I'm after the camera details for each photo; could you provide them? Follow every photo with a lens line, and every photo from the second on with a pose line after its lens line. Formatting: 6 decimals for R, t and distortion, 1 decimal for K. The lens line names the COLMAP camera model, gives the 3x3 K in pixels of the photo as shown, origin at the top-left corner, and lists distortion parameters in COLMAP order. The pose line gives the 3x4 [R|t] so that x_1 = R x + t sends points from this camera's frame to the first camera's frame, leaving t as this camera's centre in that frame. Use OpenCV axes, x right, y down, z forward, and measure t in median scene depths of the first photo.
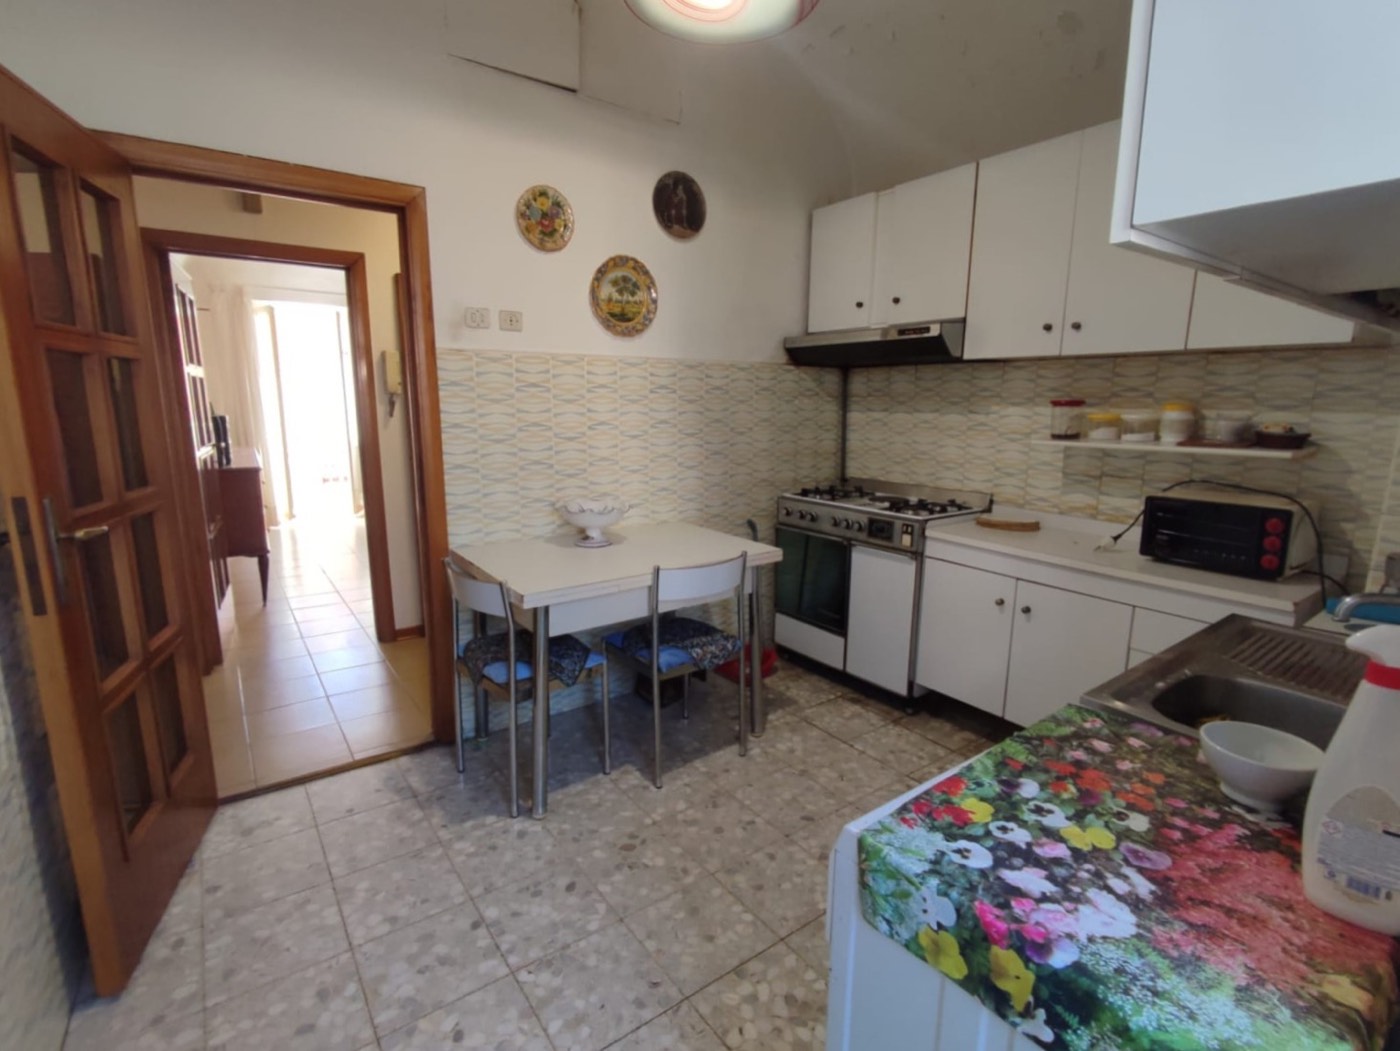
lens RADIAL K [[675.1, 0, 698.0], [0, 675.1, 525.6], [0, 0, 1]] dist [-0.001951, 0.000079]
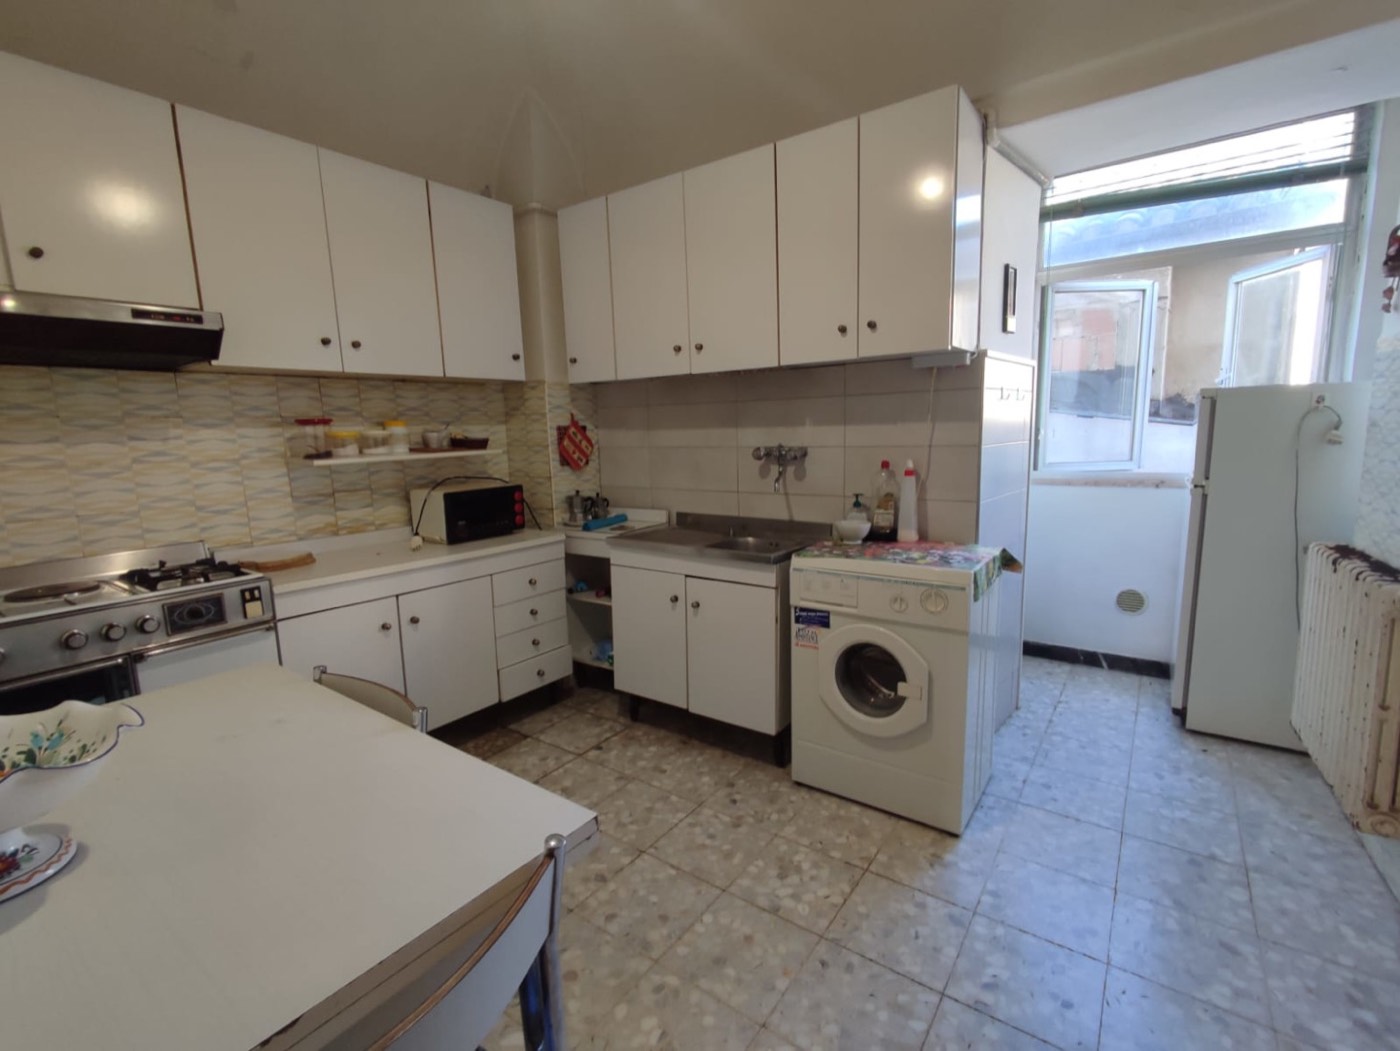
lens RADIAL K [[642.6, 0, 697.5], [0, 642.6, 522.4], [0, 0, 1]] dist [0.000225, -0.000163]
pose [[-0.298939, -0.139489, 0.944022, -0.498555], [0.202509, 0.957454, 0.205601, -0.120153], [-0.932537, 0.252635, -0.257973, 0.752879]]
